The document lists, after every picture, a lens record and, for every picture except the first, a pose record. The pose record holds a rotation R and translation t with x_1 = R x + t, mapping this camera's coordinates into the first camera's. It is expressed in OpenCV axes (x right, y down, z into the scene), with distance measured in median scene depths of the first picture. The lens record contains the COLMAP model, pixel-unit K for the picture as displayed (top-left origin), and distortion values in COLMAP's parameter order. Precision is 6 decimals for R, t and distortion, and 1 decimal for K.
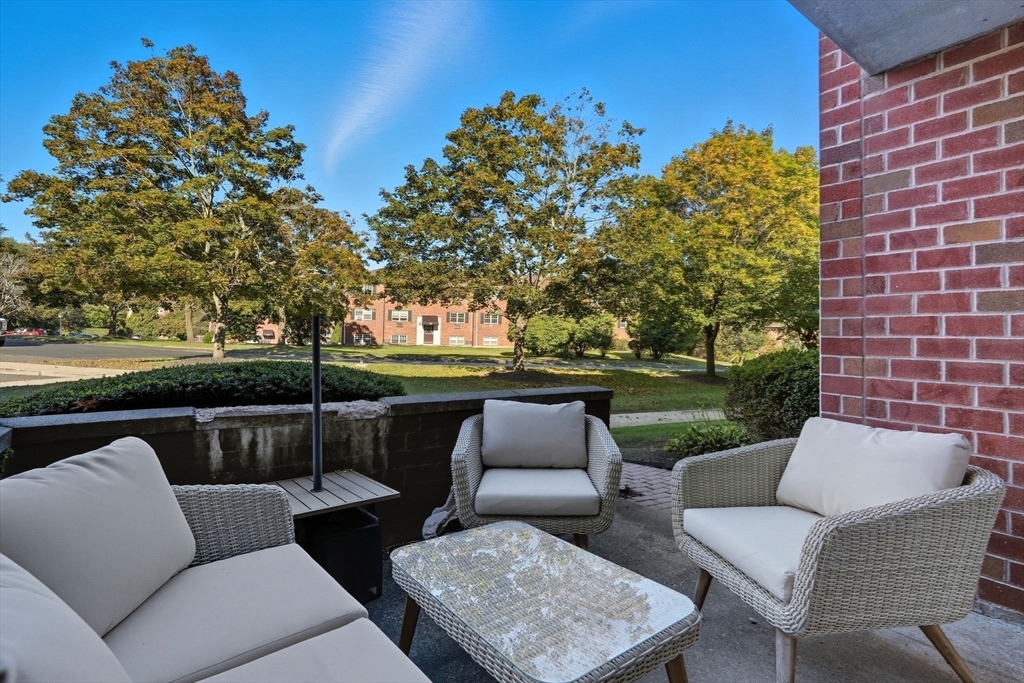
lens RADIAL K [[461.0, 0, 513.3], [0, 461.0, 337.4], [0, 0, 1]] dist [-0.000879, 0.000229]
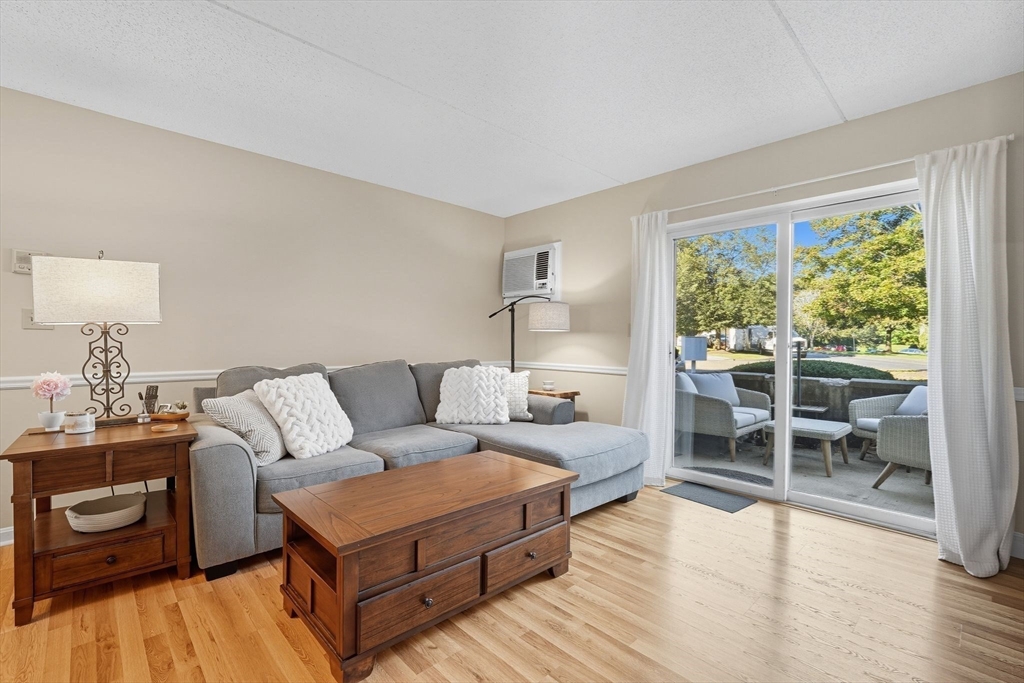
lens RADIAL K [[453.5, 0, 511.2], [0, 453.5, 343.4], [0, 0, 1]] dist [-0.001589, 0.000733]
pose [[0.106189, -0.014560, -0.994239, 0.319087], [-0.007941, 0.999848, -0.015491, 0.005511], [0.994314, 0.009541, 0.106057, -0.137921]]
